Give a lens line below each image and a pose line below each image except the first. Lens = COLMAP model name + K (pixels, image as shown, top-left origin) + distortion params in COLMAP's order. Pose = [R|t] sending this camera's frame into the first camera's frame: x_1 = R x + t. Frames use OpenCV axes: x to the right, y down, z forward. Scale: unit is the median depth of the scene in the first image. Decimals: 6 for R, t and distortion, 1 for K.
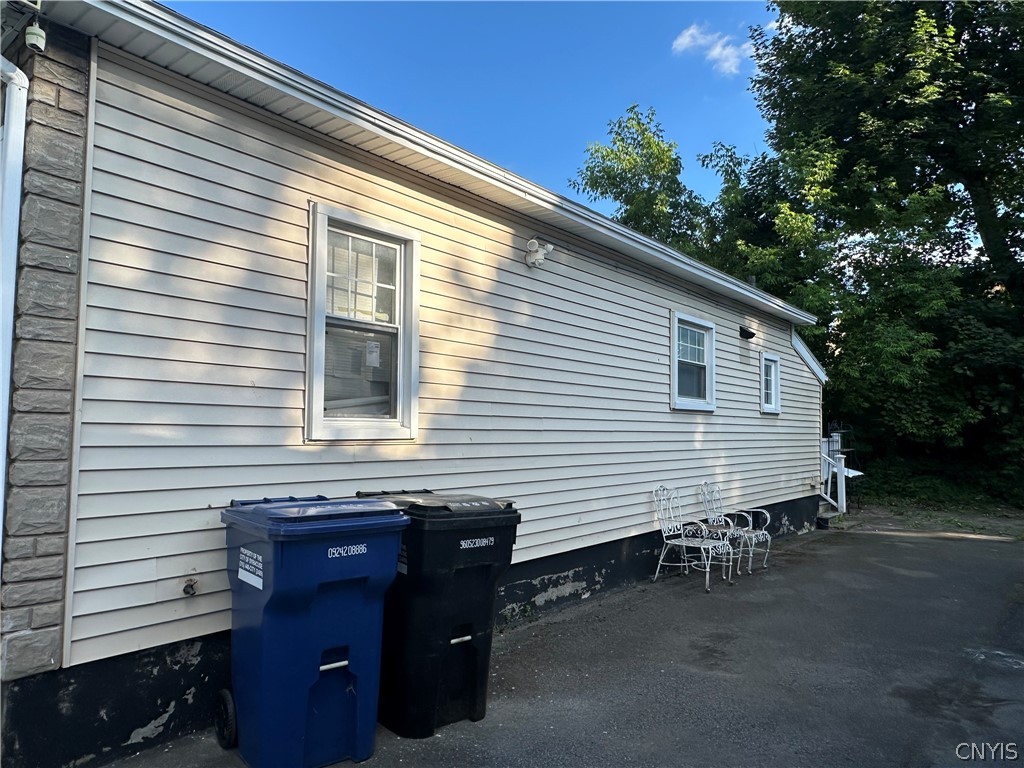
lens RADIAL K [[682.0, 0, 509.4], [0, 682.0, 389.9], [0, 0, 1]] dist [0.005615, 0.003675]
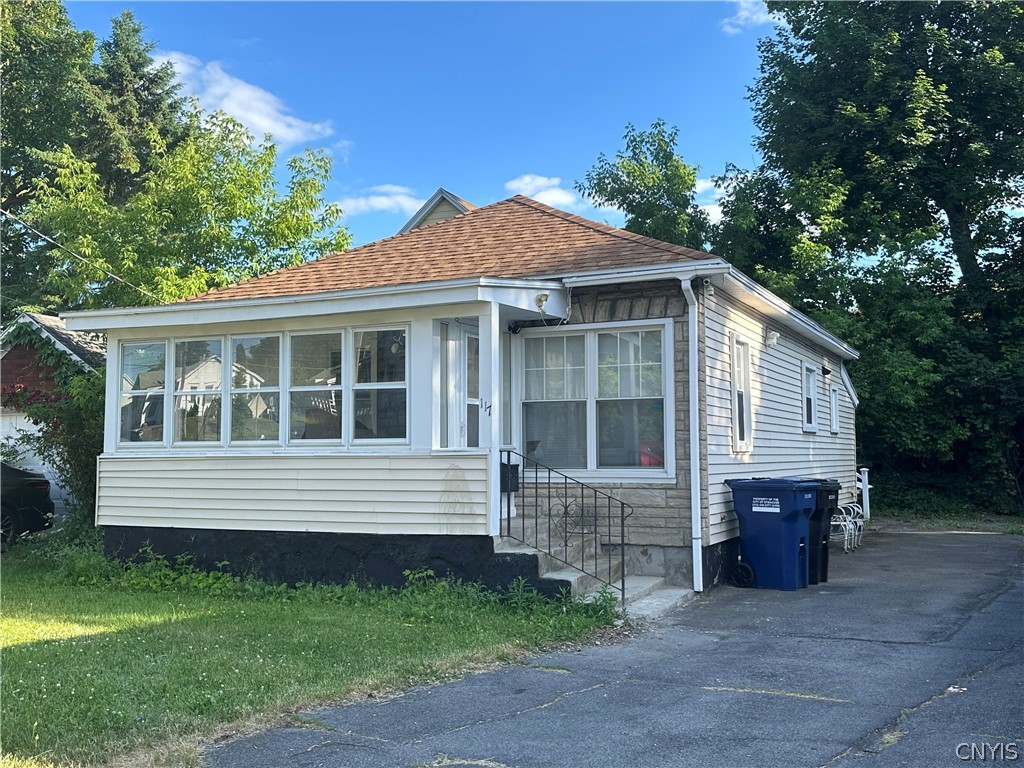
lens RADIAL K [[1047.4, 0, 512.0], [0, 1047.4, 384.0], [0, 0, 1]] dist [0.086128, -0.193377]
pose [[0.970708, 0.002648, 0.240246, -0.435143], [-0.000769, 0.999968, -0.007913, -0.026527], [-0.240259, 0.007497, 0.970680, -0.482545]]
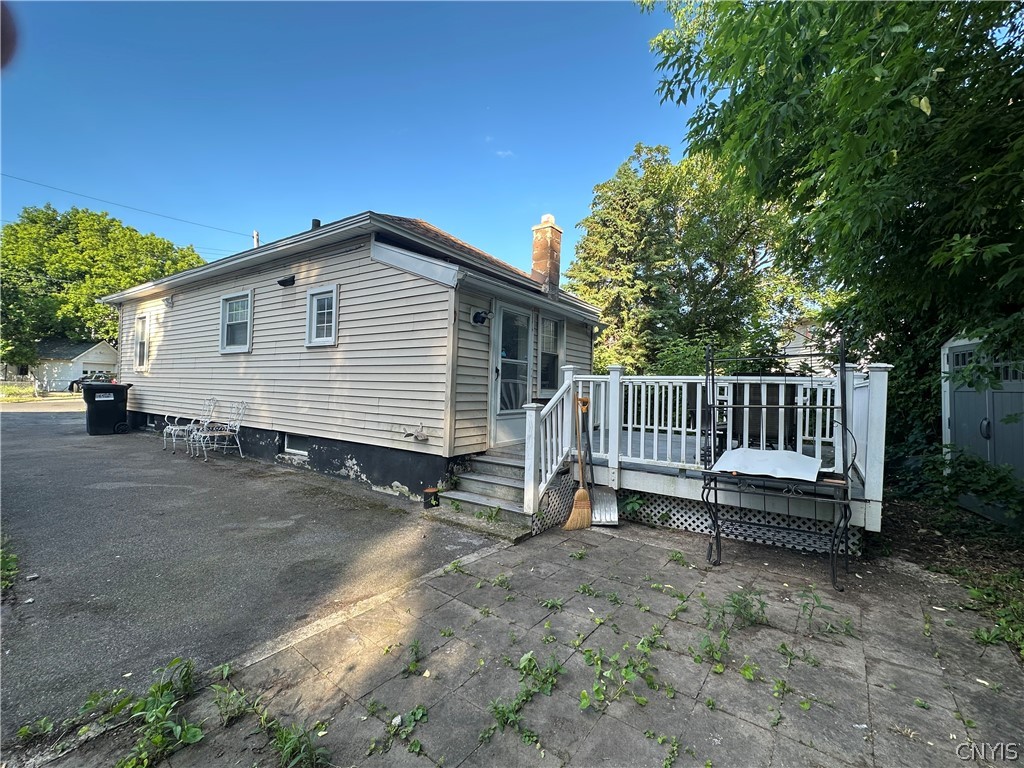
lens RADIAL K [[442.5, 0, 512.0], [0, 442.5, 384.0], [0, 0, 1]] dist [0.000327, 0.000028]
pose [[0.081606, -0.020724, -0.996449, 0.701310], [0.032085, 0.999320, -0.018156, 0.073356], [0.996148, -0.030489, 0.082215, 0.819101]]
